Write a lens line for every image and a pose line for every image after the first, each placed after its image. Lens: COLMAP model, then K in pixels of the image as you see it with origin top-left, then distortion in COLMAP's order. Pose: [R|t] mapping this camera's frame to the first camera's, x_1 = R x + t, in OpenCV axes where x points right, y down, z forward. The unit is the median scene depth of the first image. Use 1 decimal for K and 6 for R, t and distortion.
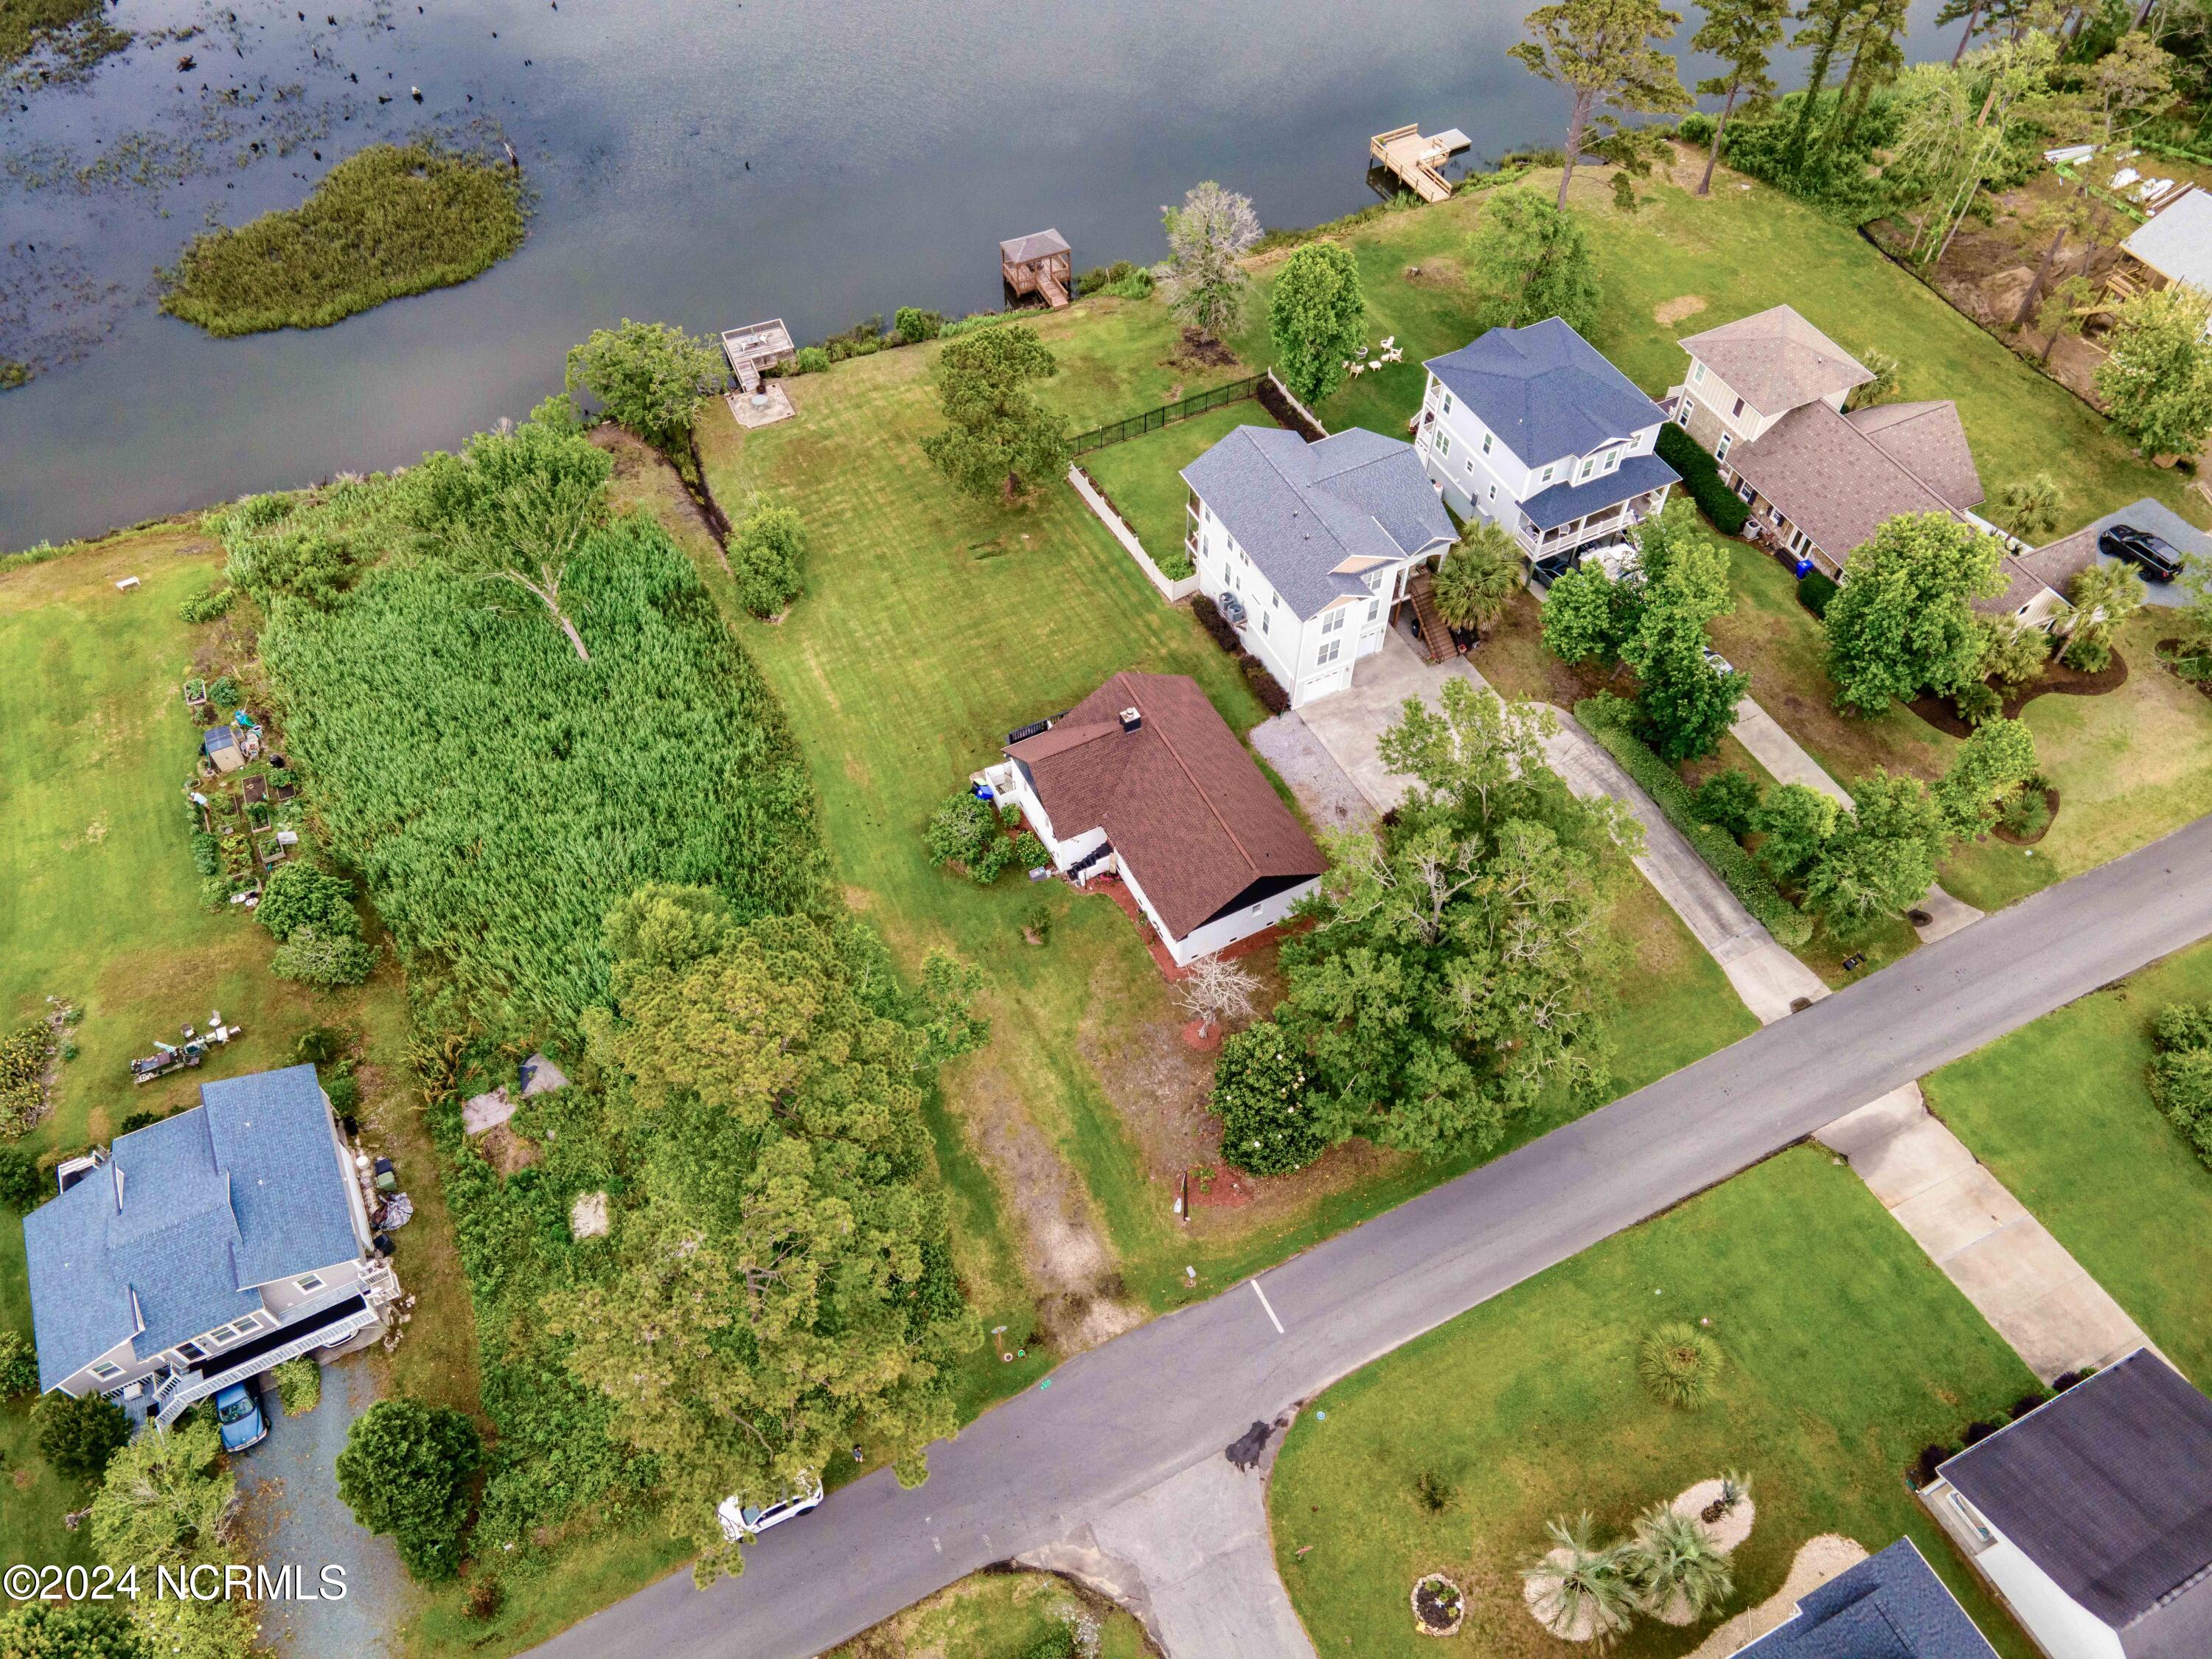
lens RADIAL K [[1625.8, 0, 1115.4], [0, 1625.8, 834.1], [0, 0, 1]] dist [0.023574, 0.022667]
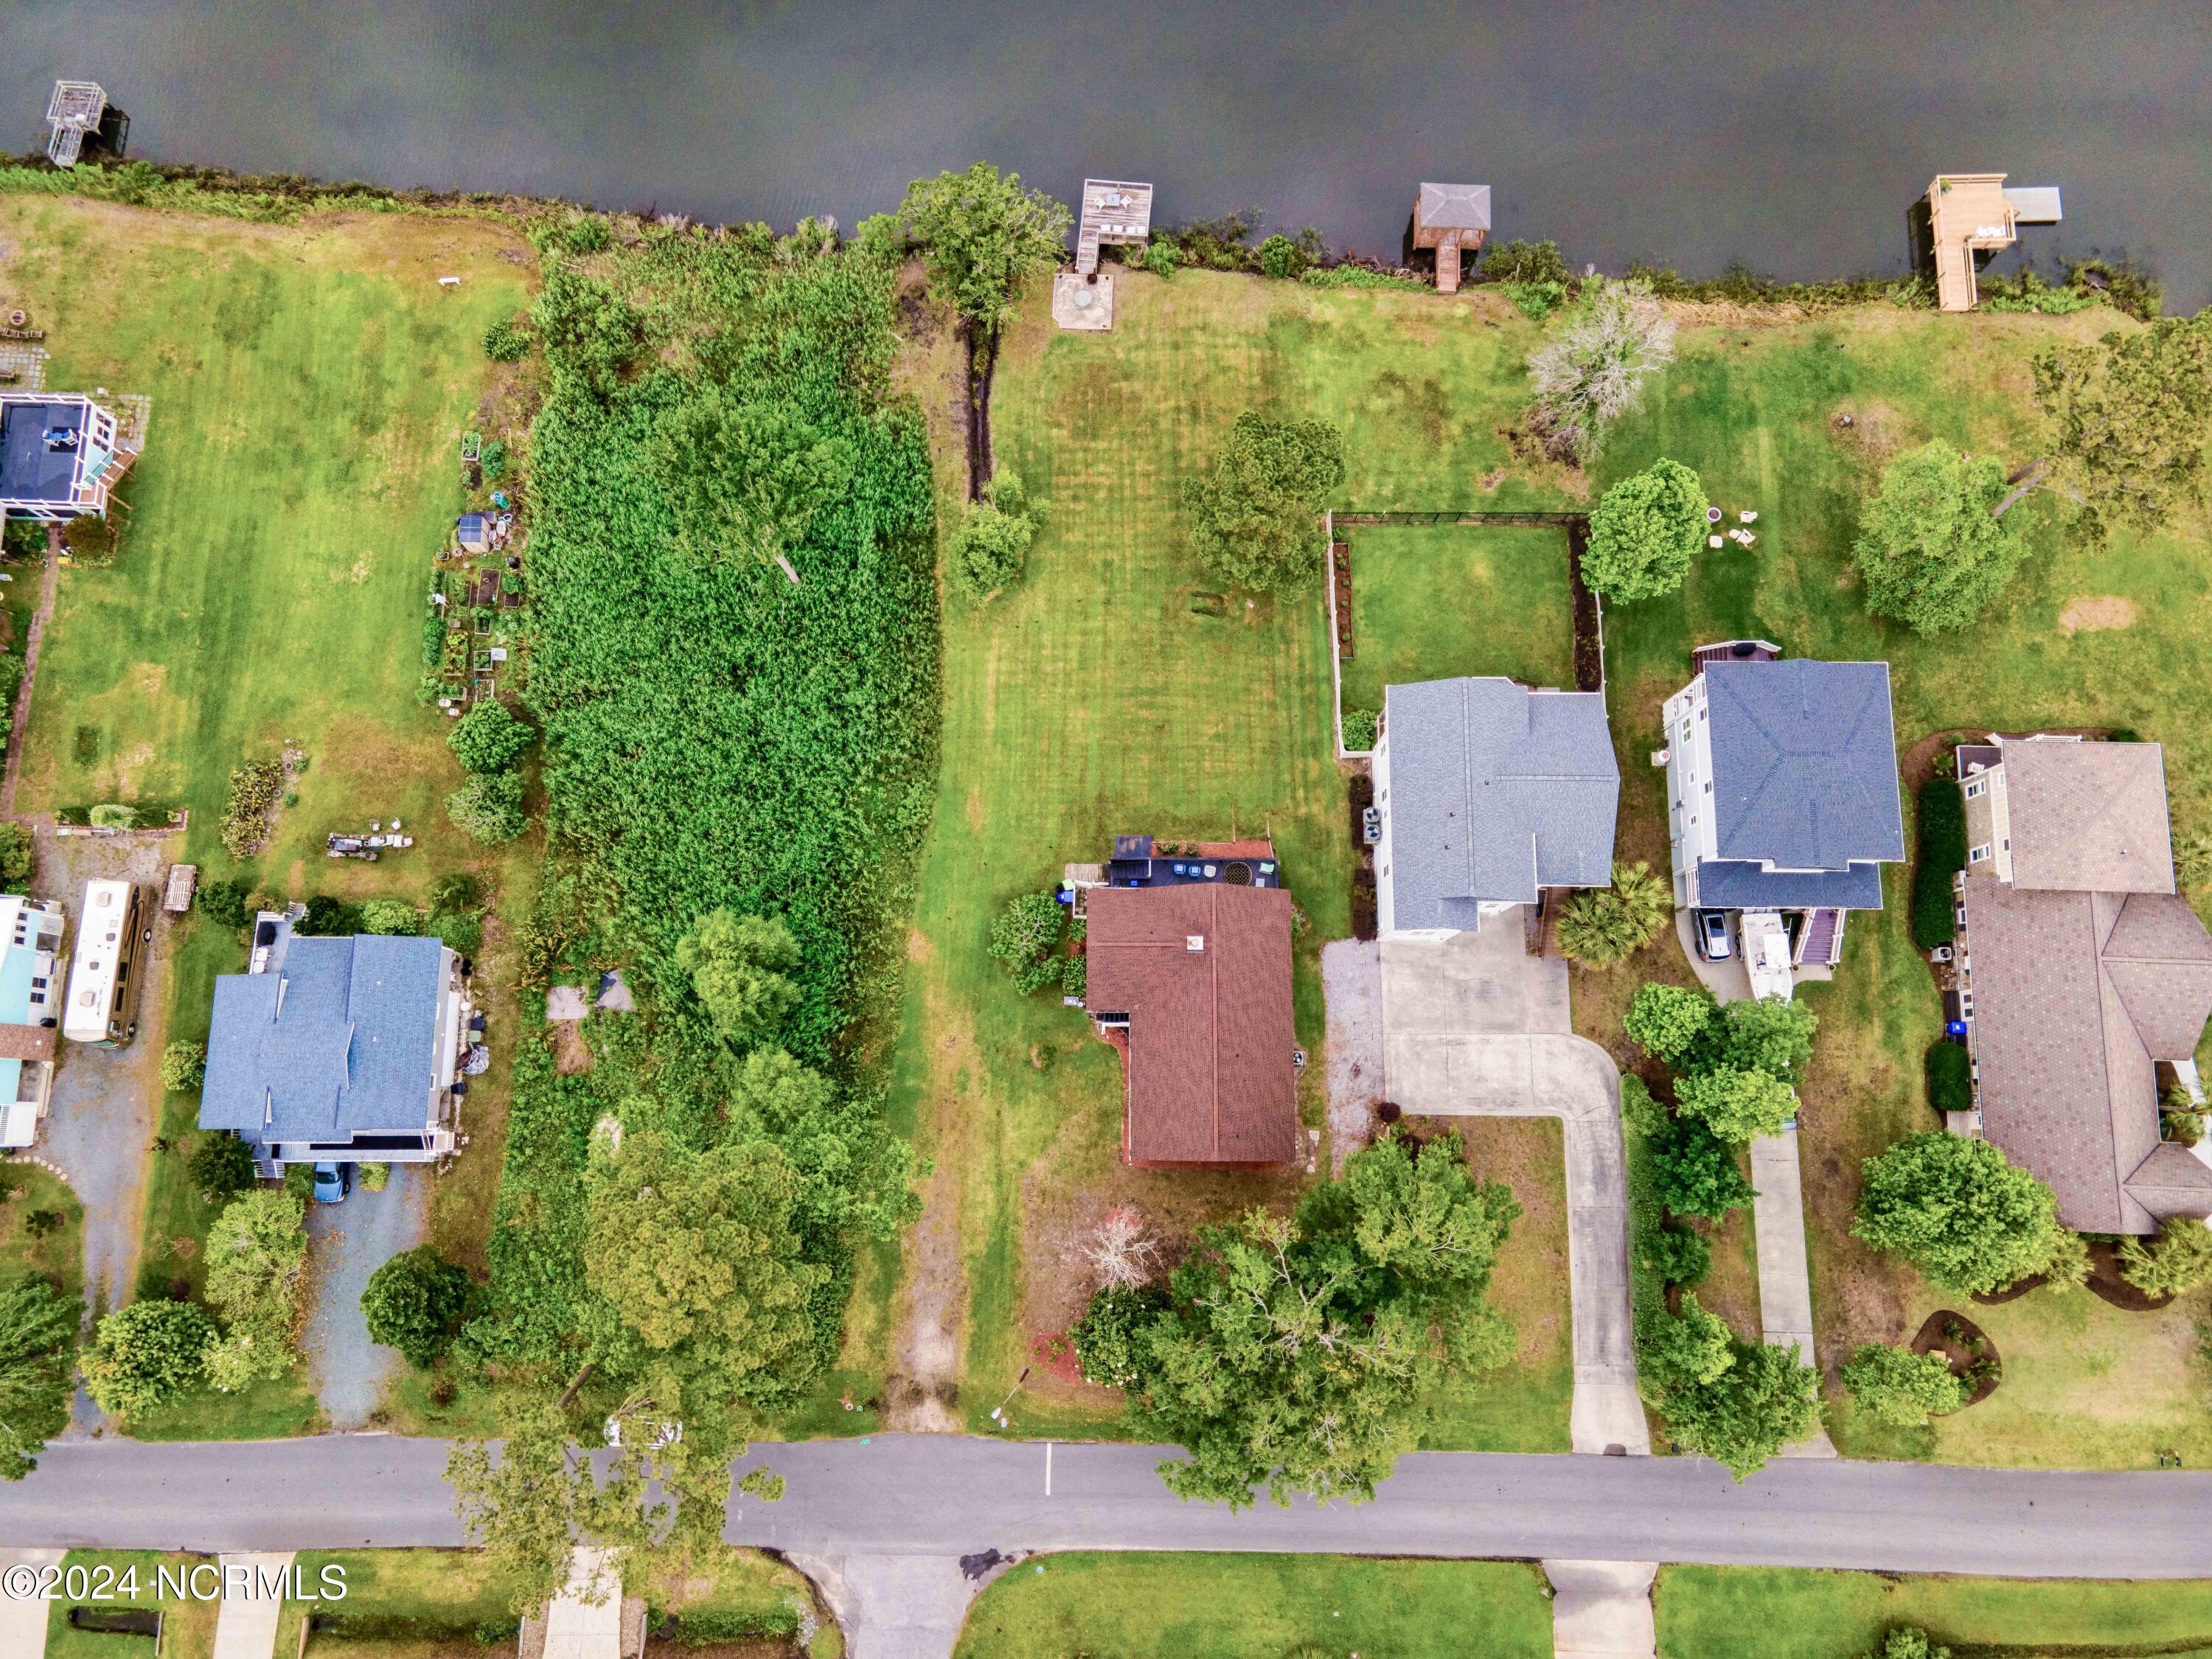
lens RADIAL K [[1625.8, 0, 1101.5], [0, 1625.8, 848.5], [0, 0, 1]] dist [0.023574, 0.022667]
pose [[0.887756, 0.453789, -0.077226, 0.008395], [-0.371268, 0.805053, 0.462655, -0.575501], [0.272119, -0.382053, 0.883169, 0.074008]]
